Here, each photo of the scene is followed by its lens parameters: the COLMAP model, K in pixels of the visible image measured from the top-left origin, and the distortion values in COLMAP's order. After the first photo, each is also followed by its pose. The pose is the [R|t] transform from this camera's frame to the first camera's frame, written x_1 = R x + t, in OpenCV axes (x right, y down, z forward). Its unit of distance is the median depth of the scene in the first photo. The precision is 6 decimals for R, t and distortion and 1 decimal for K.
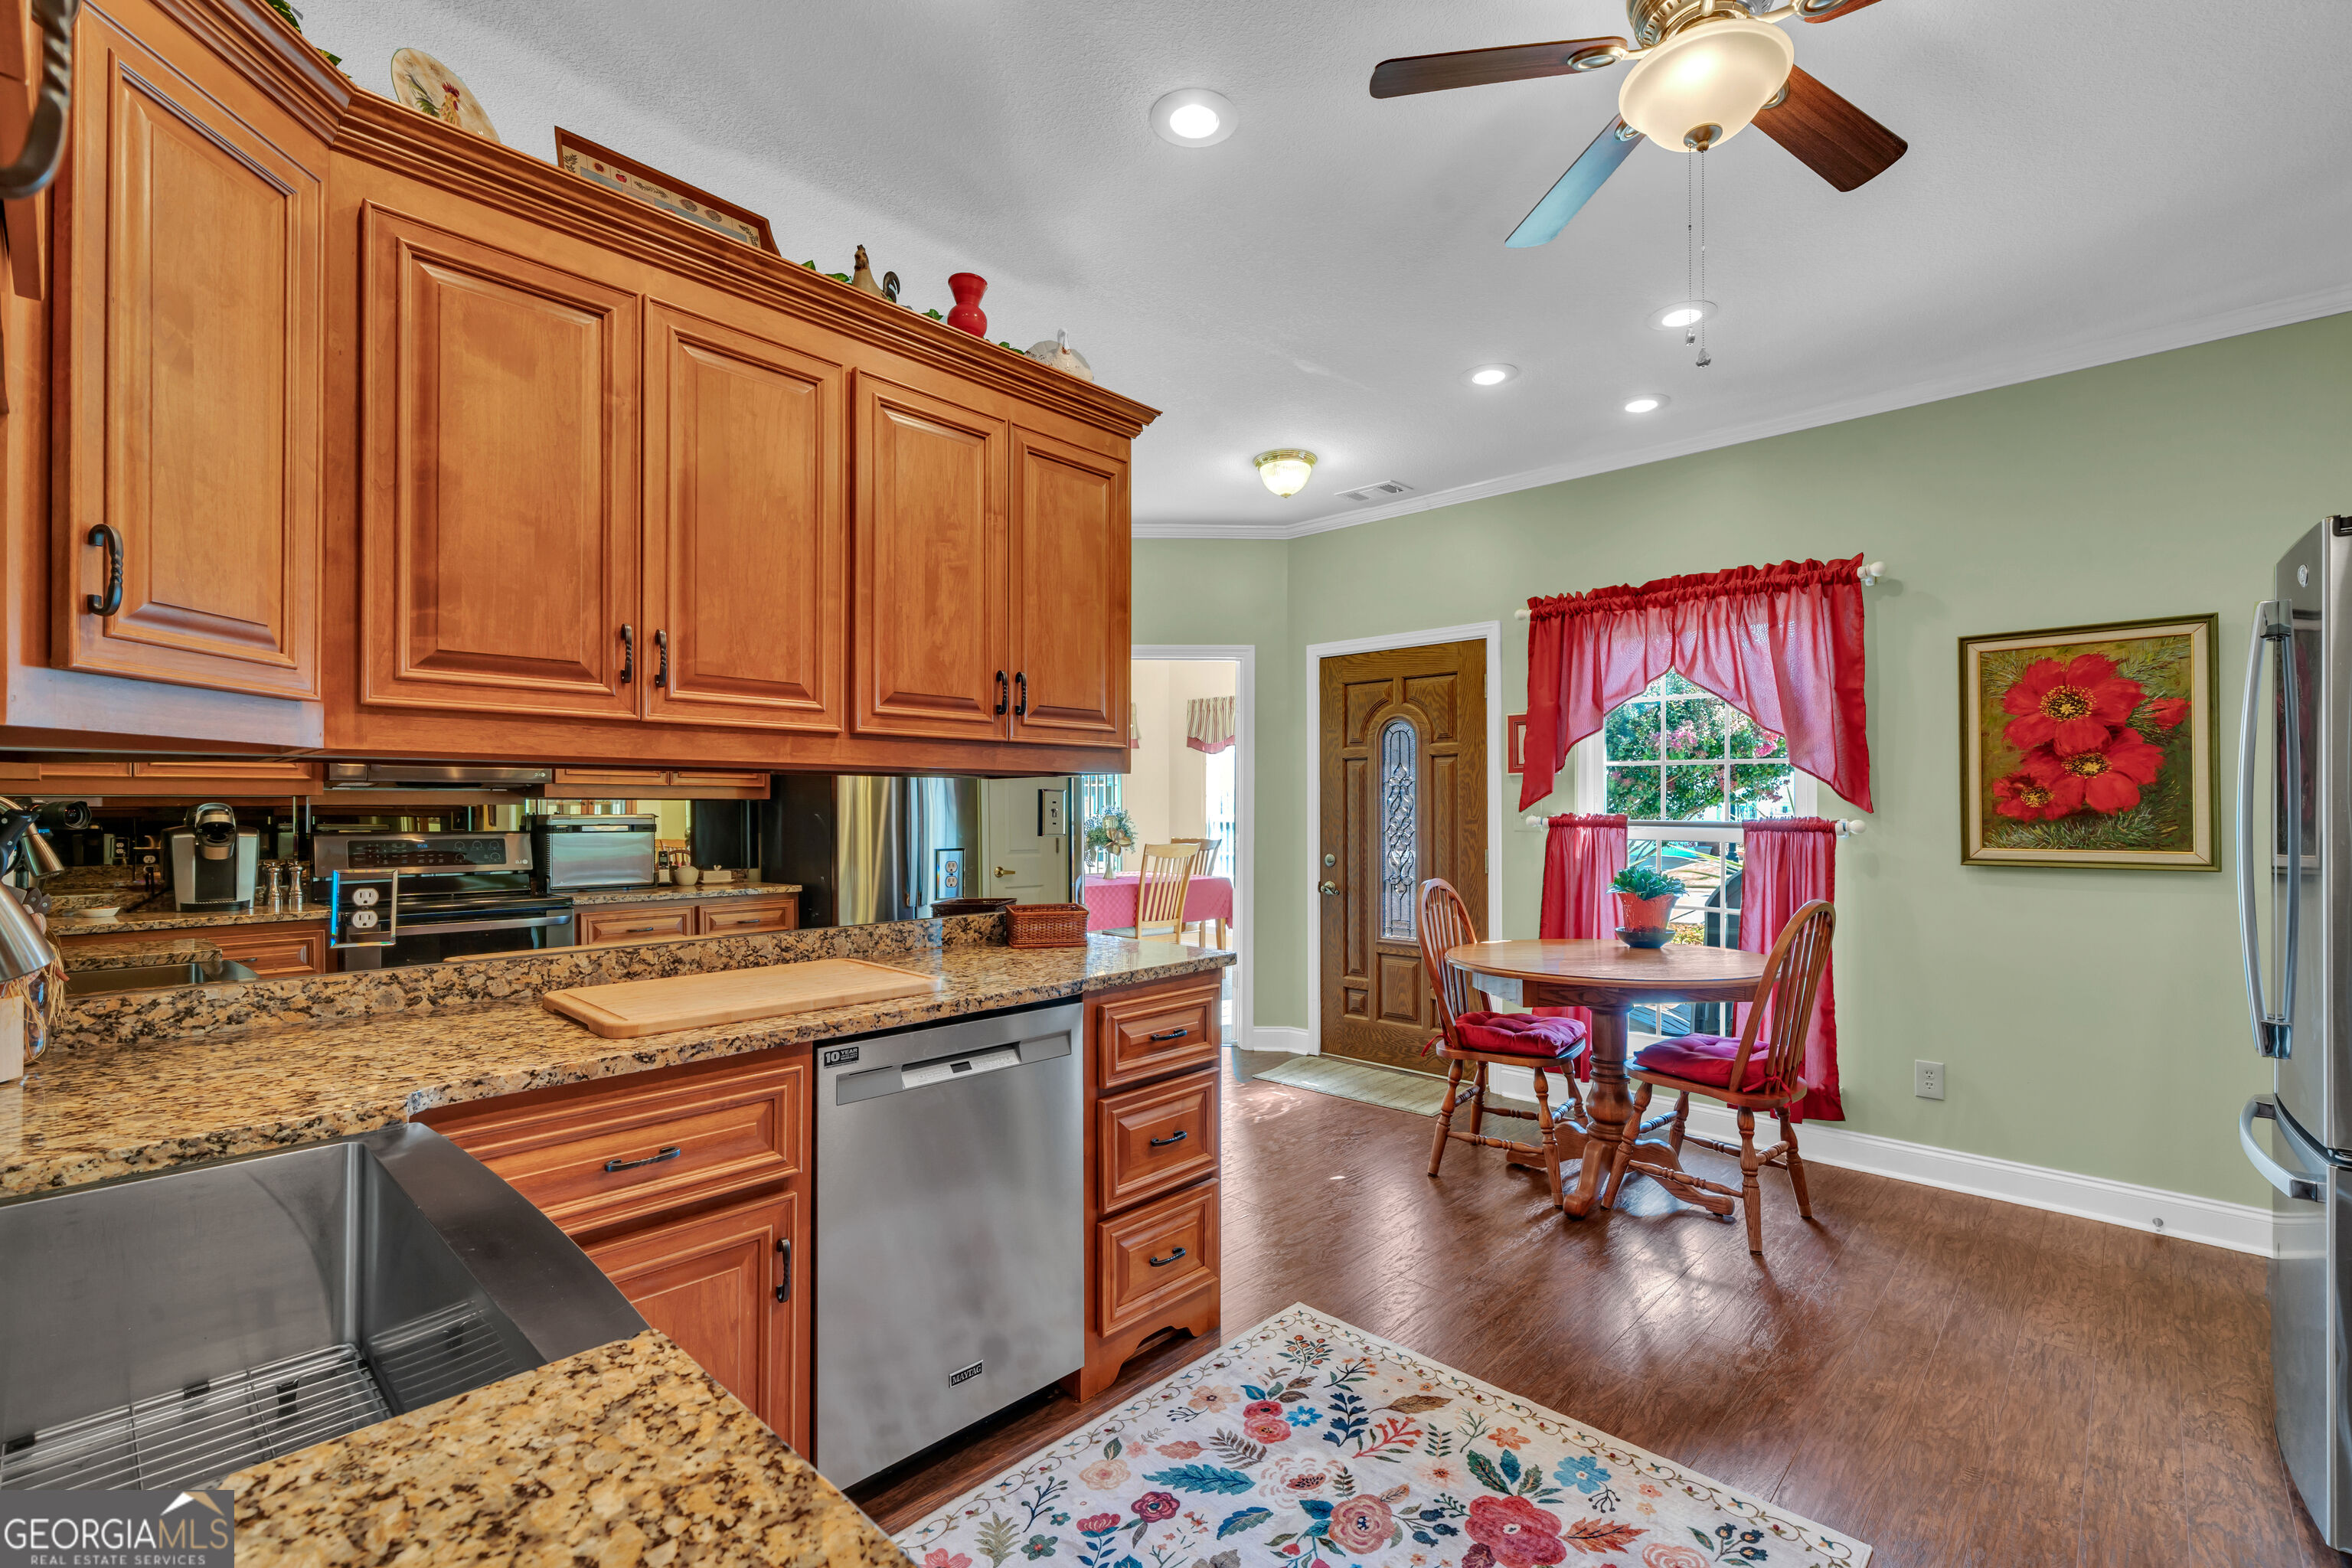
lens RADIAL K [[1028.5, 0, 1170.9], [0, 1028.5, 789.5], [0, 0, 1]] dist [-0.000250, -0.000202]
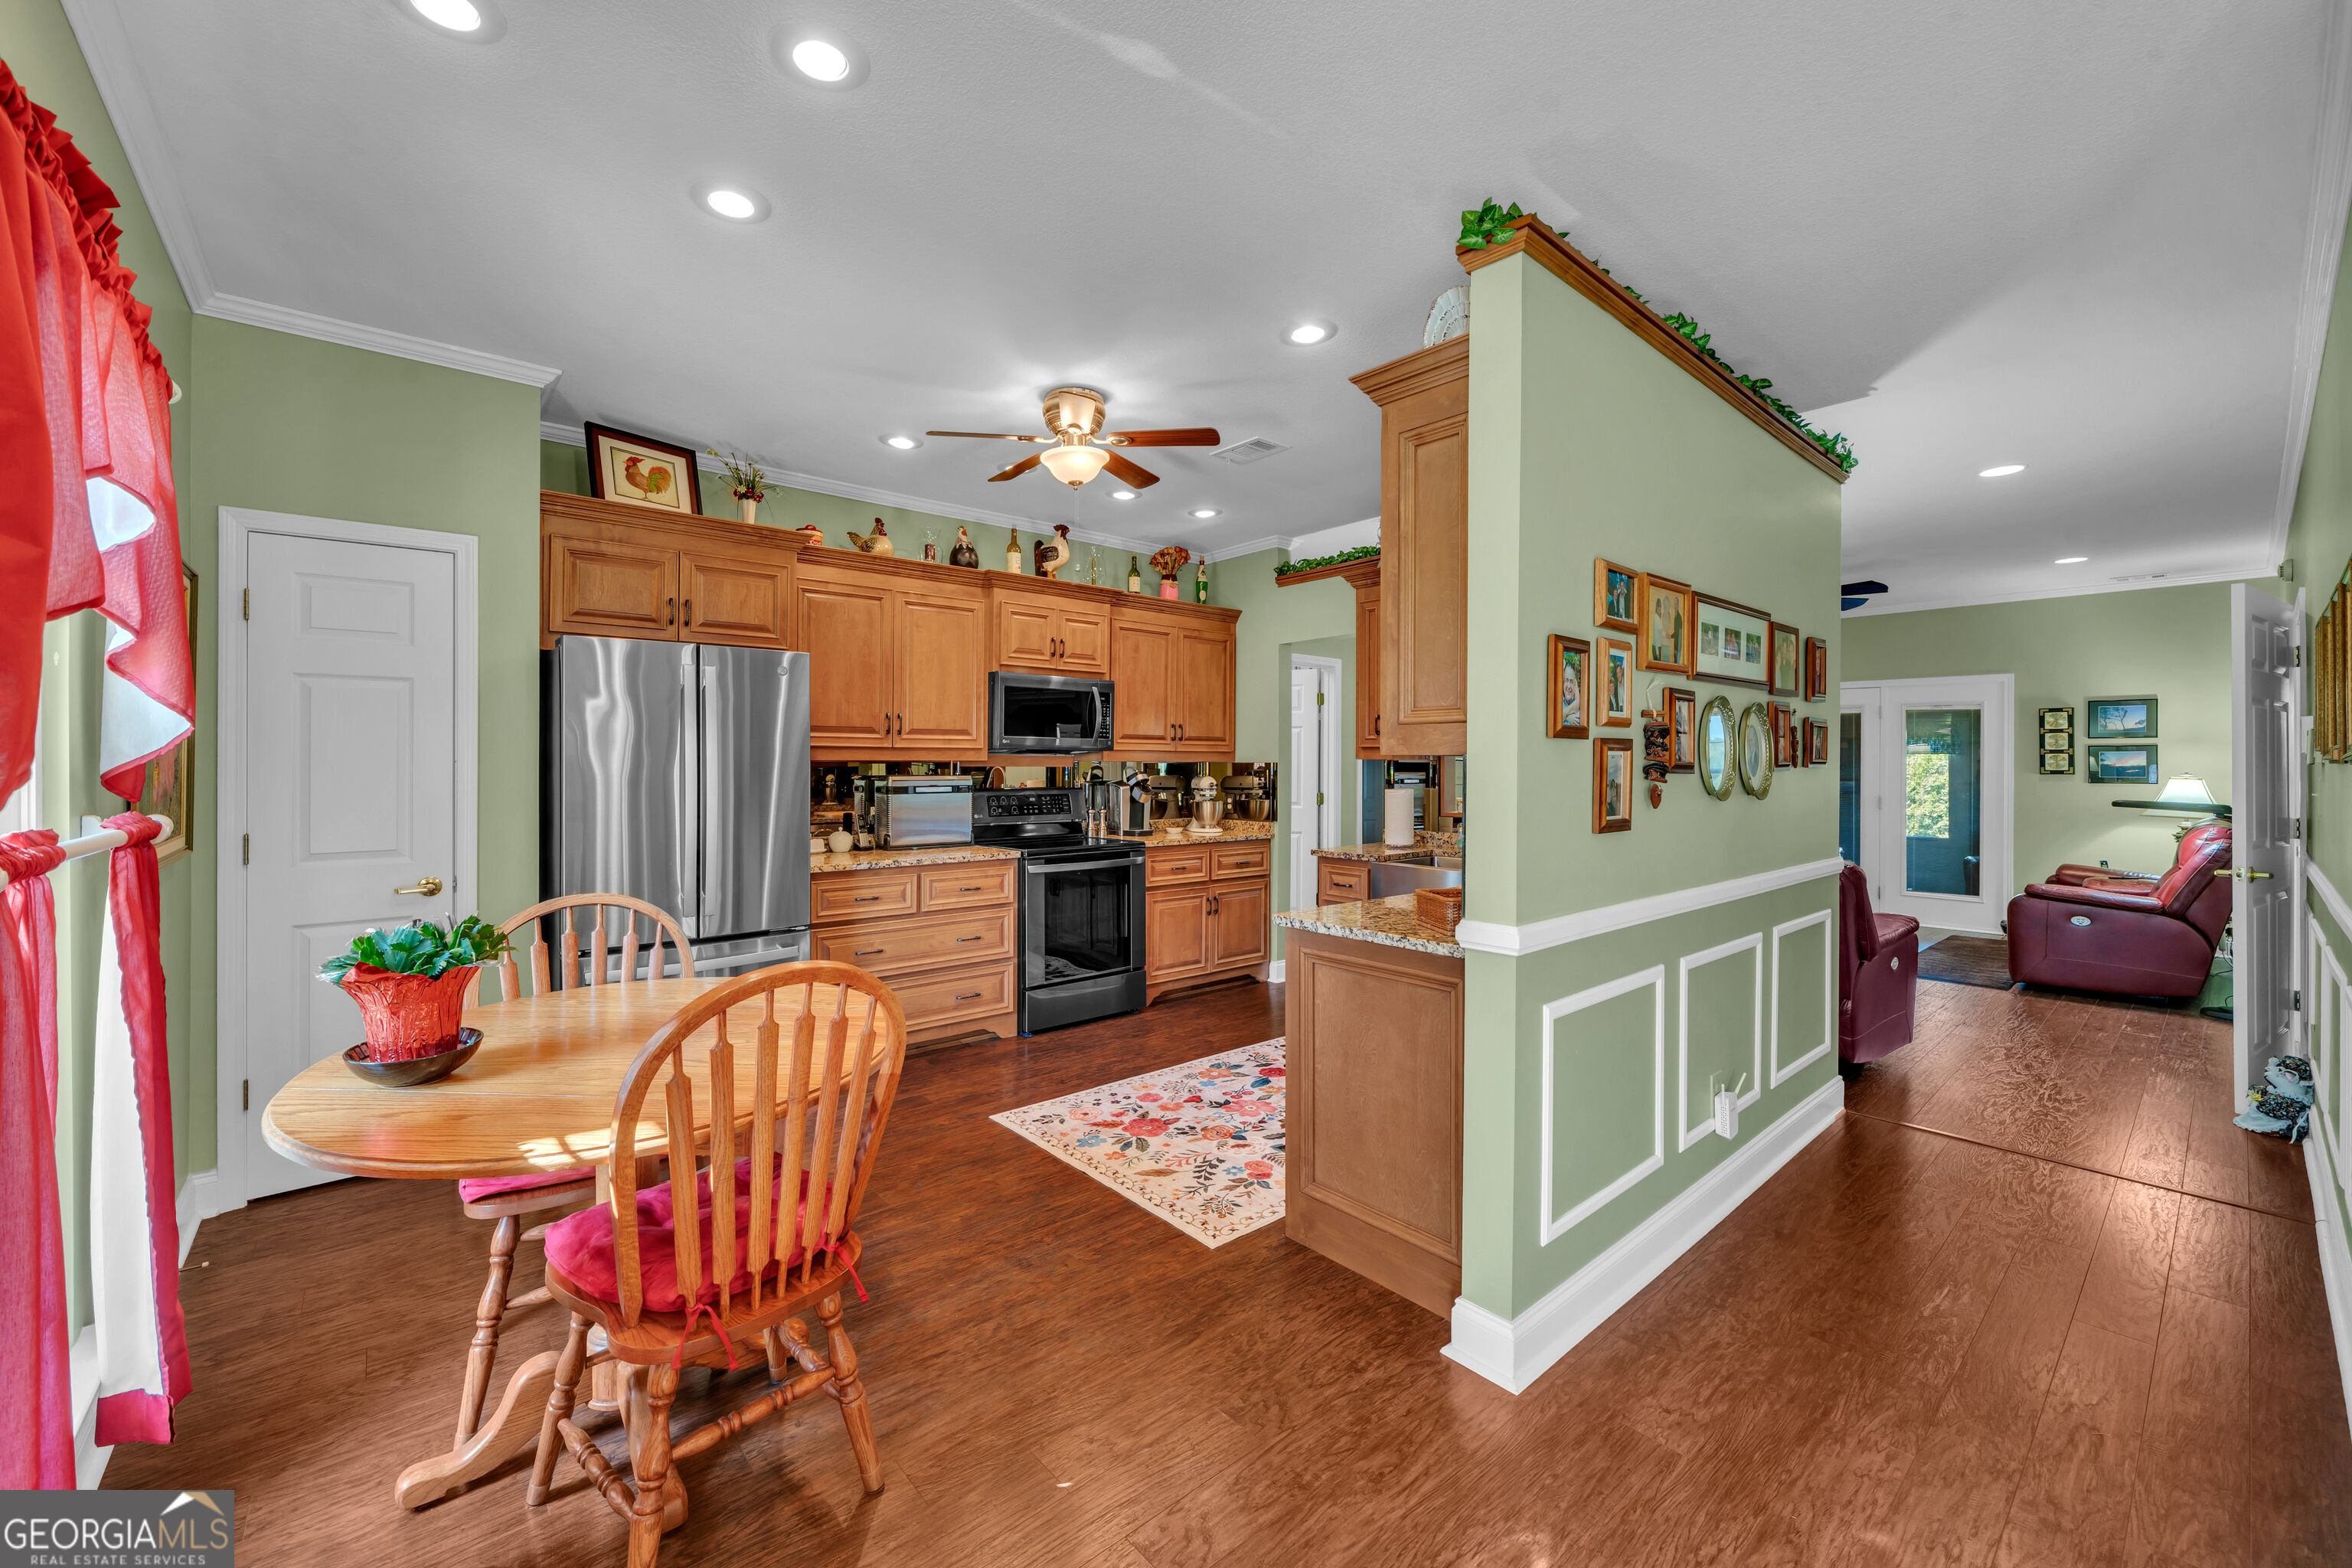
lens RADIAL K [[914.8, 0, 1146.6], [0, 914.8, 757.1], [0, 0, 1]] dist [-0.010463, -0.000119]
pose [[-0.993142, -0.004169, 0.116844, 0.059557], [-0.006582, 0.999773, -0.020271, 0.002852], [-0.116733, -0.020901, -0.992943, 1.412084]]
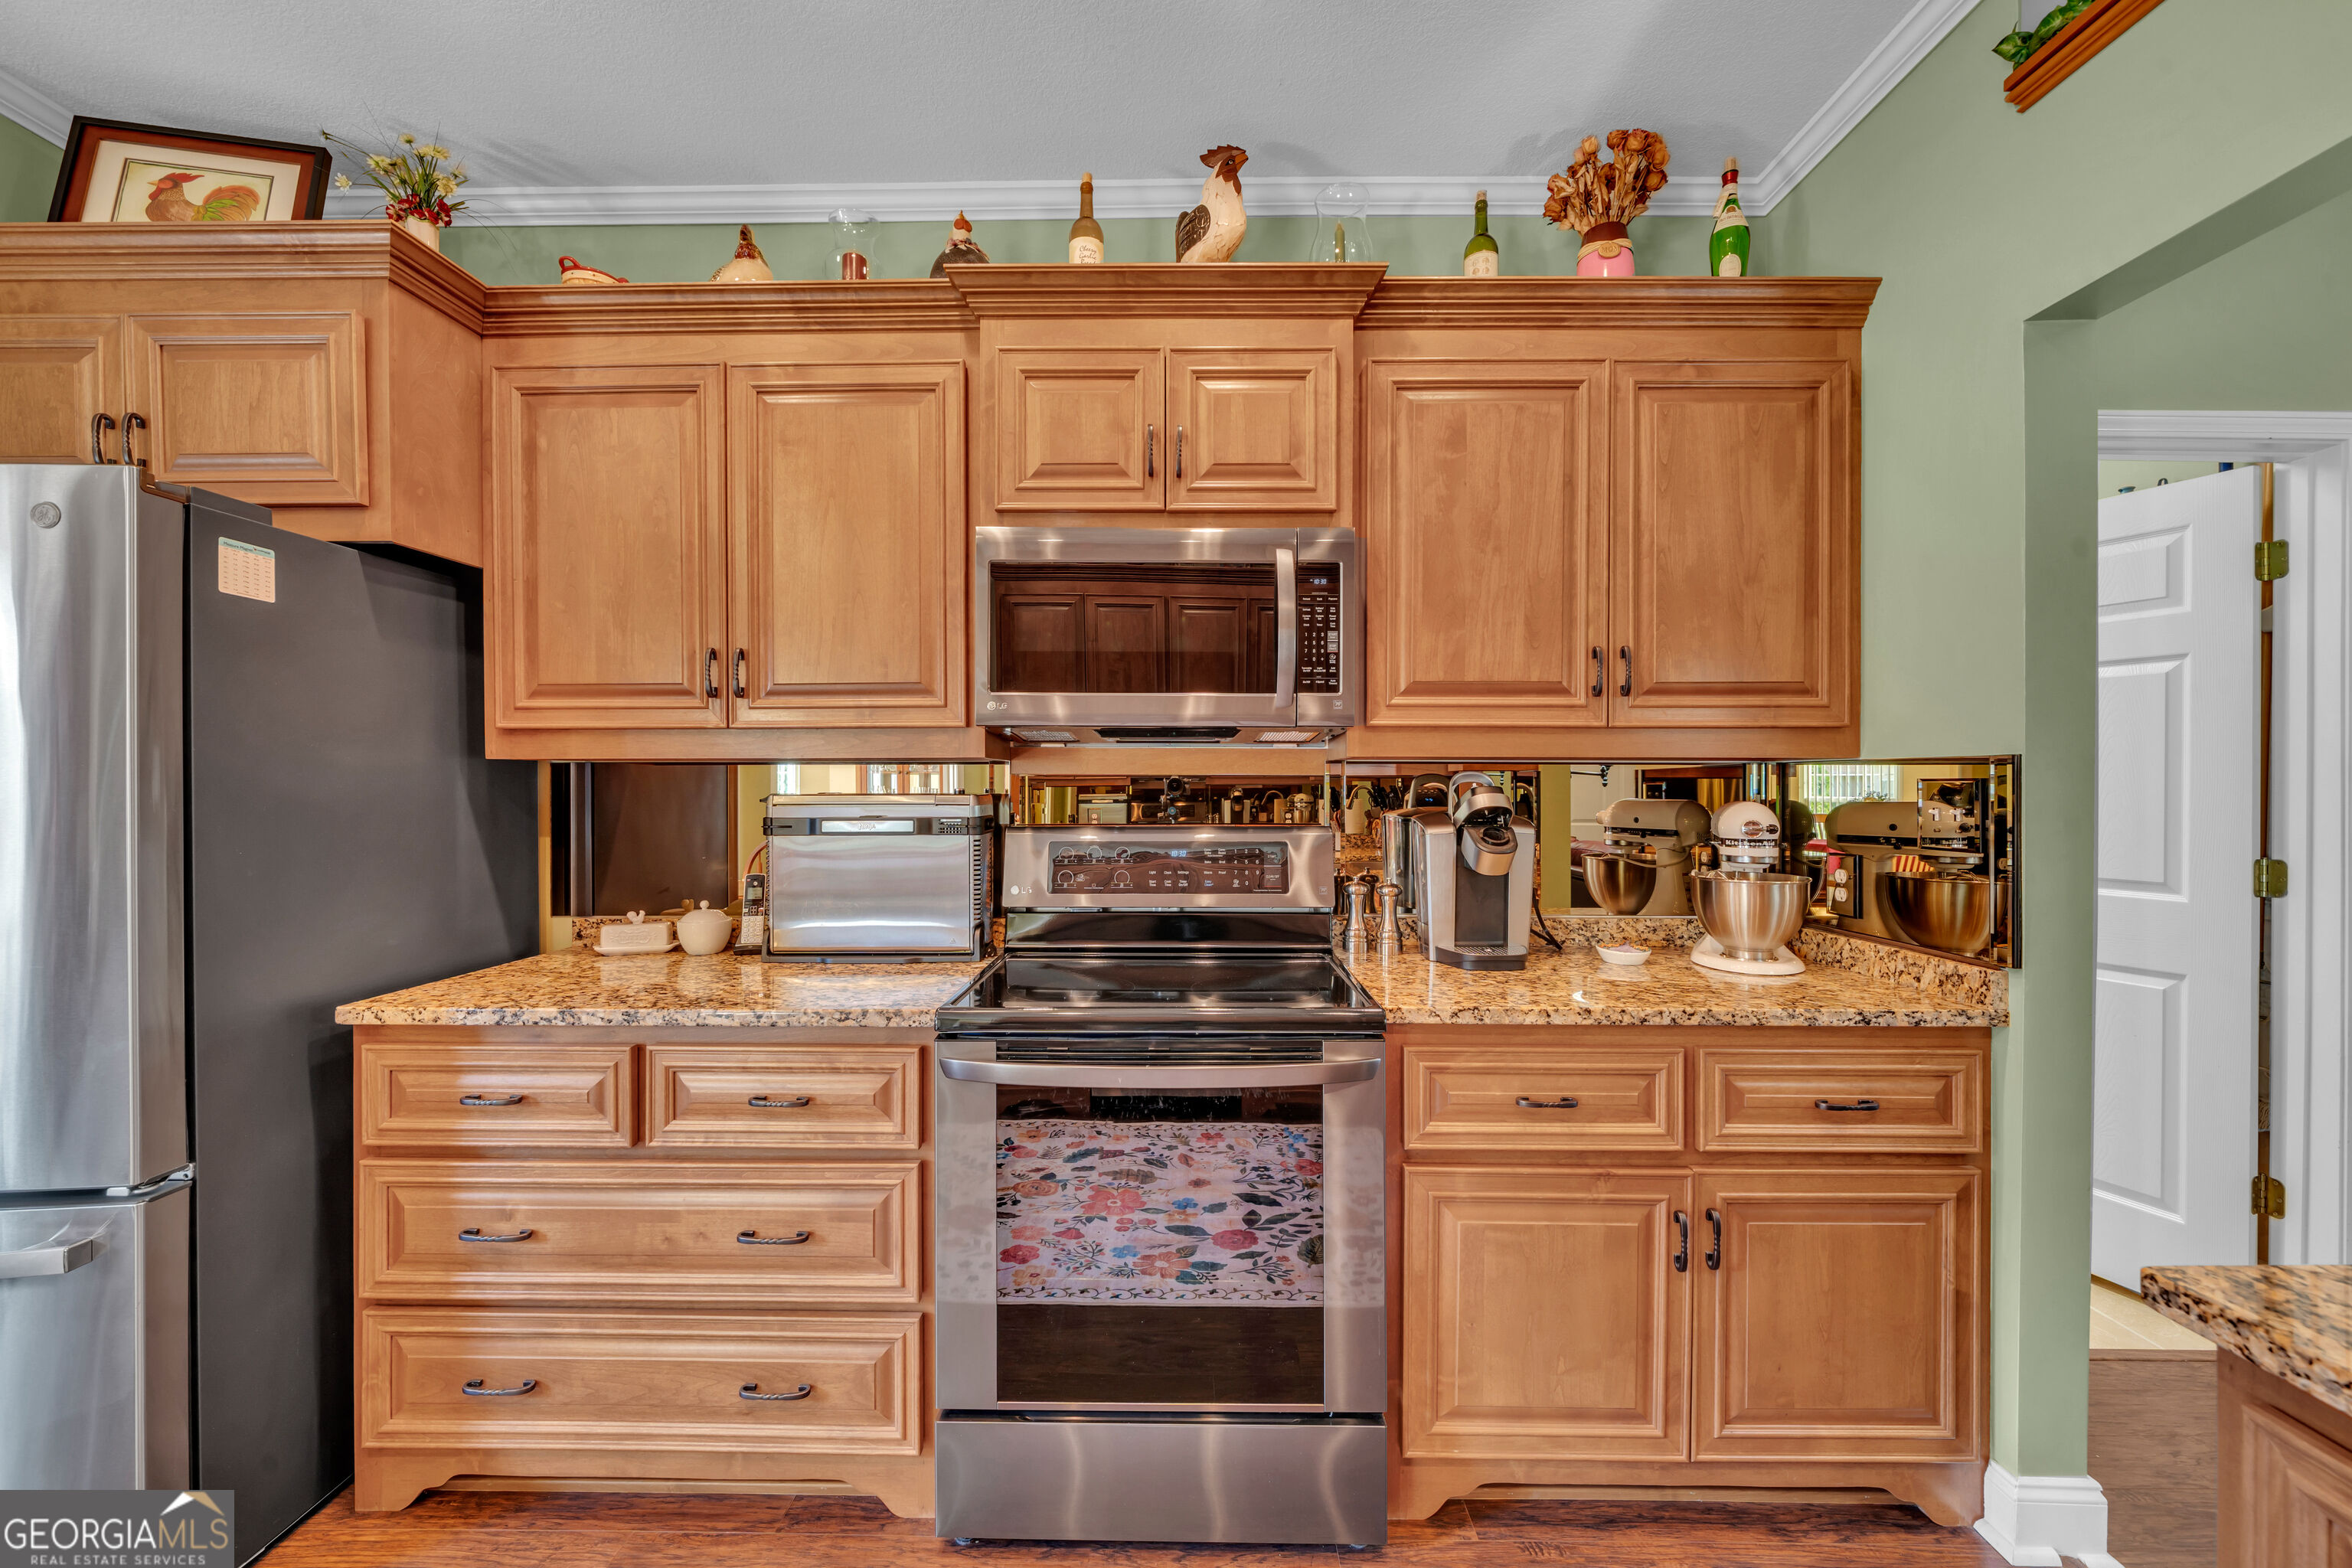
lens RADIAL K [[903.0, 0, 1172.6], [0, 903.0, 787.4], [0, 0, 1]] dist [-0.002816, -0.000250]
pose [[-0.680124, -0.003520, 0.733089, -0.018502], [-0.011058, 0.999924, -0.005457, 0.001433], [-0.733014, -0.011818, -0.680111, 0.416630]]
